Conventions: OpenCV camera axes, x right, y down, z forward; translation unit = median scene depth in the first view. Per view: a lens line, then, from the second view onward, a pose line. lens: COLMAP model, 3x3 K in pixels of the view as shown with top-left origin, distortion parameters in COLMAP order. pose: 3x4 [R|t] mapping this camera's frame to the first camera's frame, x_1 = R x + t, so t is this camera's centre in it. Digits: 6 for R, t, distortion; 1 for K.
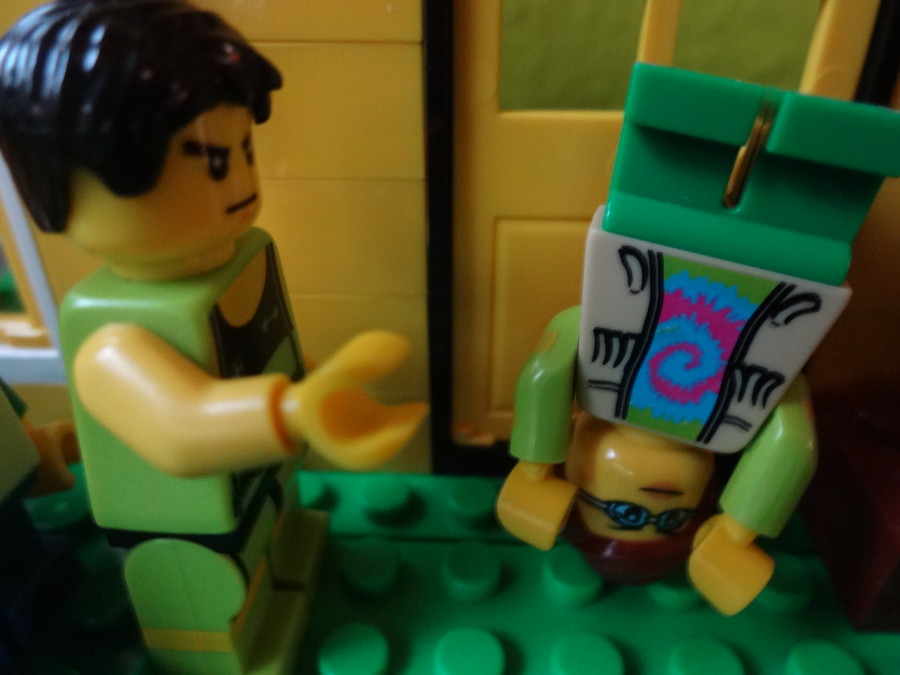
lens RADIAL K [[659.3, 0, 459.5], [0, 659.3, 337.3], [0, 0, 1]] dist [-0.008520, 0.000120]
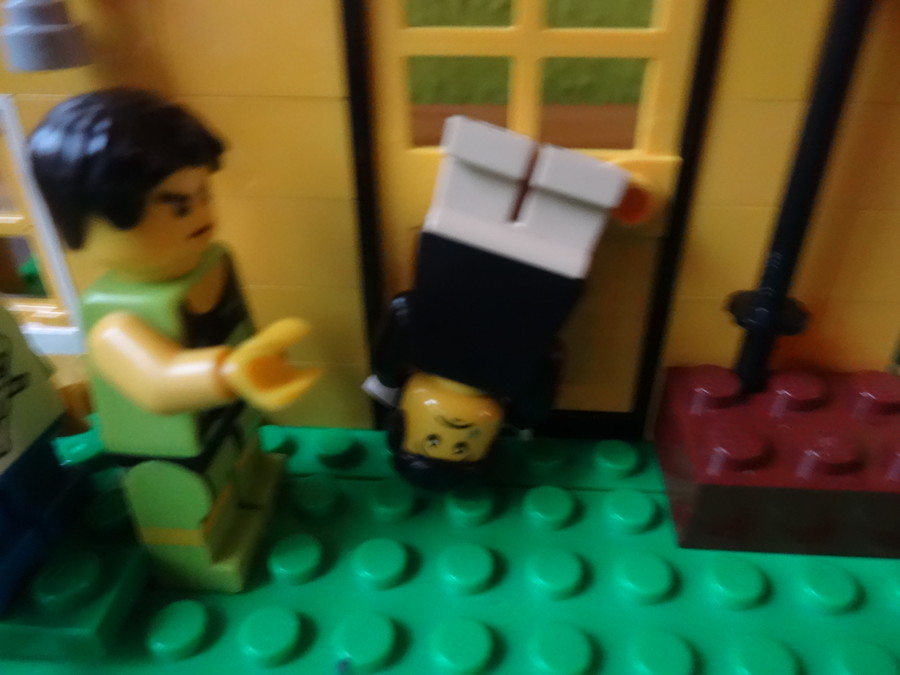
lens RADIAL K [[659.3, 0, 453.3], [0, 659.3, 334.6], [0, 0, 1]] dist [-0.008520, 0.000120]
pose [[0.999679, 0.006757, -0.024429, 0.239649], [-0.005991, 0.999491, 0.031325, -0.017034], [0.024628, -0.031168, 0.999211, -0.408854]]
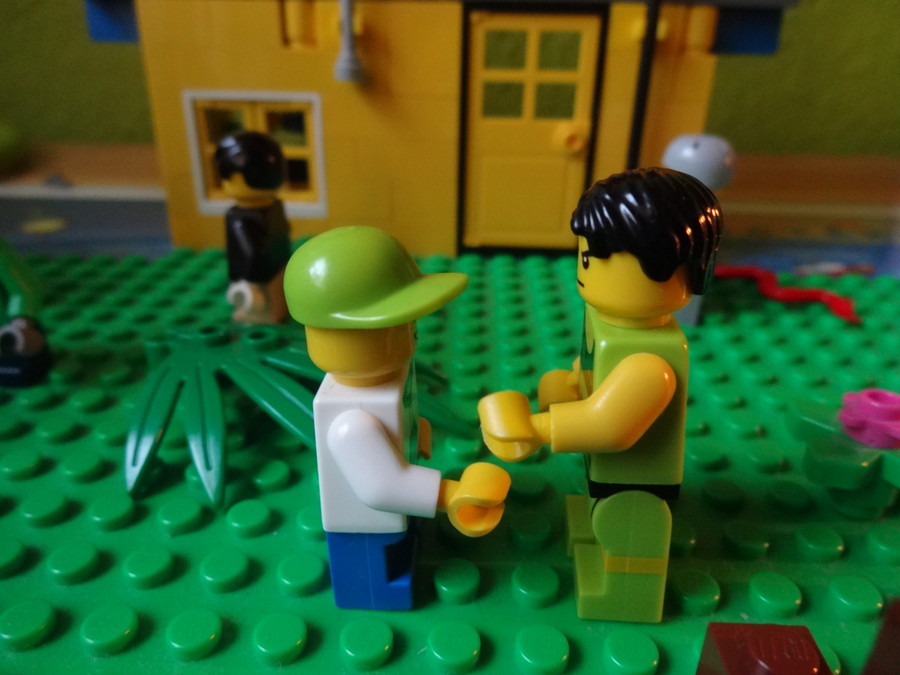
lens RADIAL K [[659.3, 0, 452.4], [0, 659.3, 342.2], [0, 0, 1]] dist [-0.008520, 0.000120]
pose [[0.999832, 0.016325, 0.008291, -0.121381], [-0.015328, 0.993954, -0.108718, 1.418709], [-0.010016, 0.108573, 0.994038, -2.690242]]
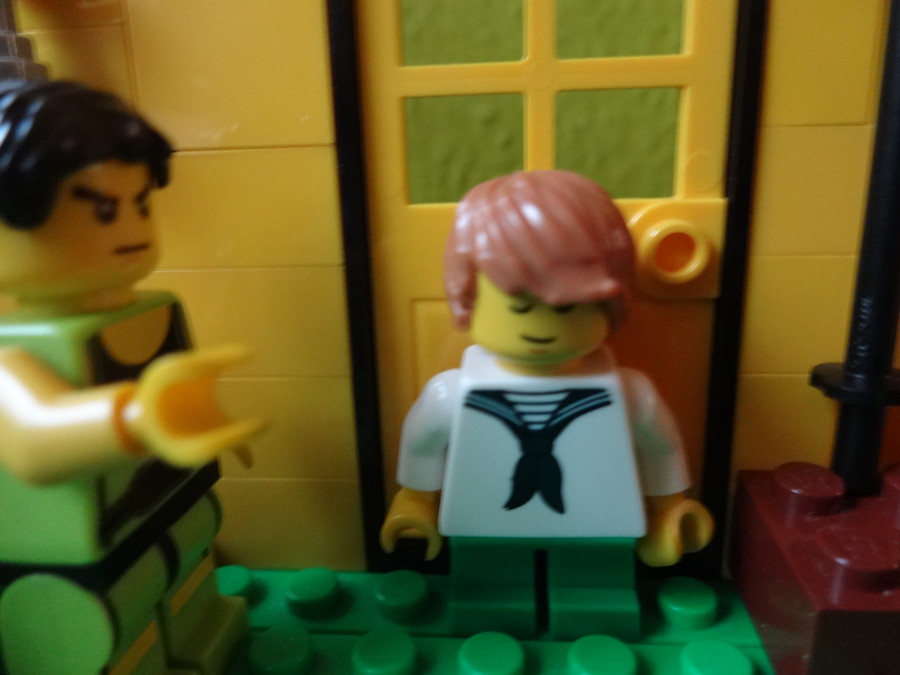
lens RADIAL K [[659.3, 0, 454.4], [0, 659.3, 333.2], [0, 0, 1]] dist [-0.008520, 0.000120]
pose [[0.998311, -0.020505, -0.054358, 0.258711], [0.005724, 0.965807, -0.259201, 0.215551], [0.057814, 0.258452, 0.964293, -0.028069]]
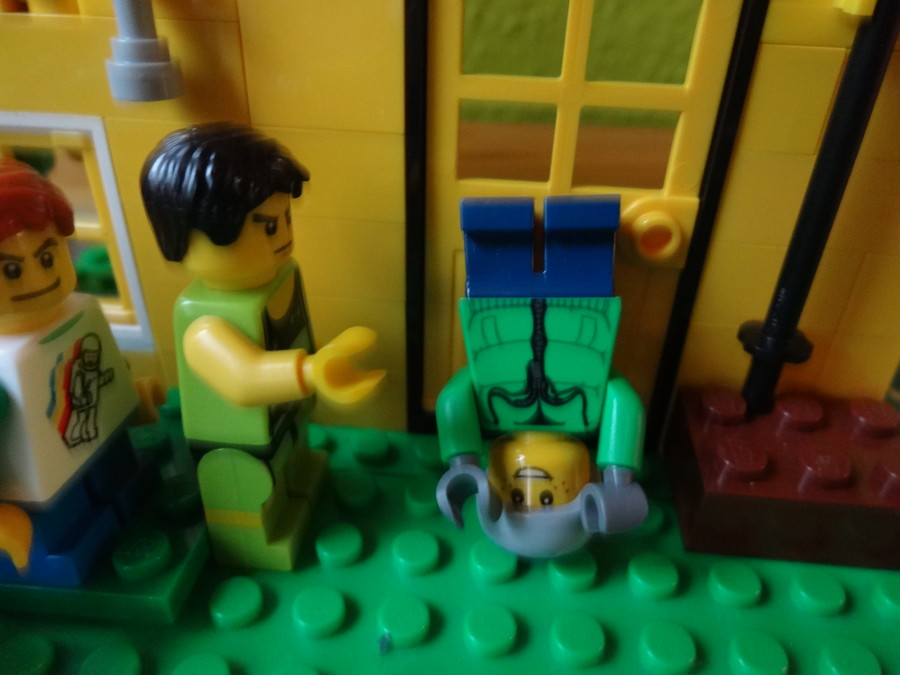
lens RADIAL K [[659.3, 0, 451.9], [0, 659.3, 332.7], [0, 0, 1]] dist [-0.008520, 0.000120]
pose [[0.998272, 0.050942, -0.029293, 0.140510], [-0.050661, 0.998663, 0.010247, -0.025028], [0.029776, -0.008745, 0.999518, -0.597476]]
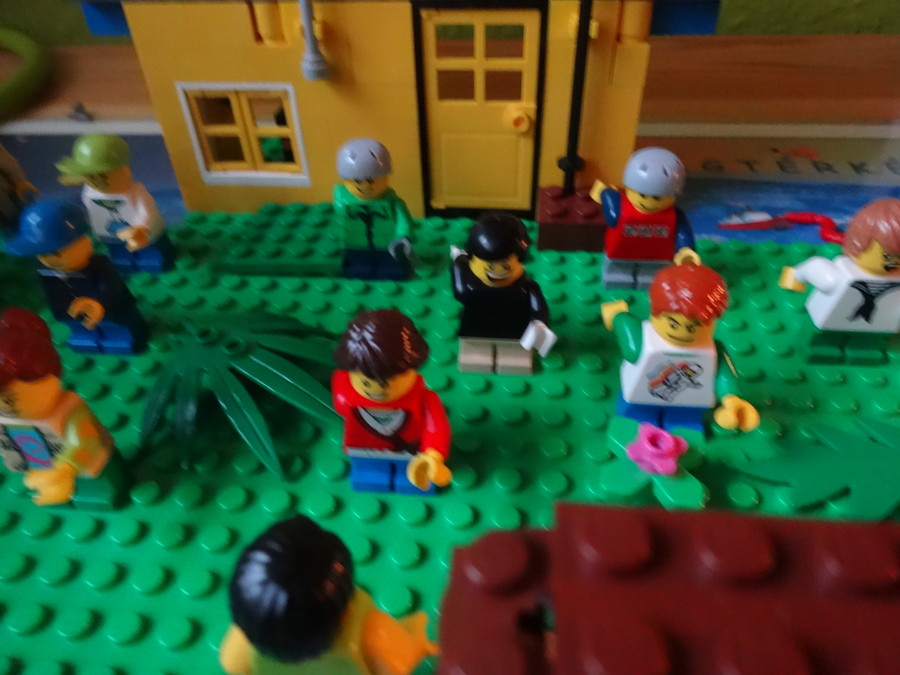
lens RADIAL K [[659.3, 0, 450.3], [0, 659.3, 339.0], [0, 0, 1]] dist [-0.008520, 0.000120]
pose [[0.997687, 0.013706, -0.066586, 0.492175], [-0.001865, 0.984615, 0.174726, 0.387744], [0.067956, -0.174198, 0.982363, -3.522530]]
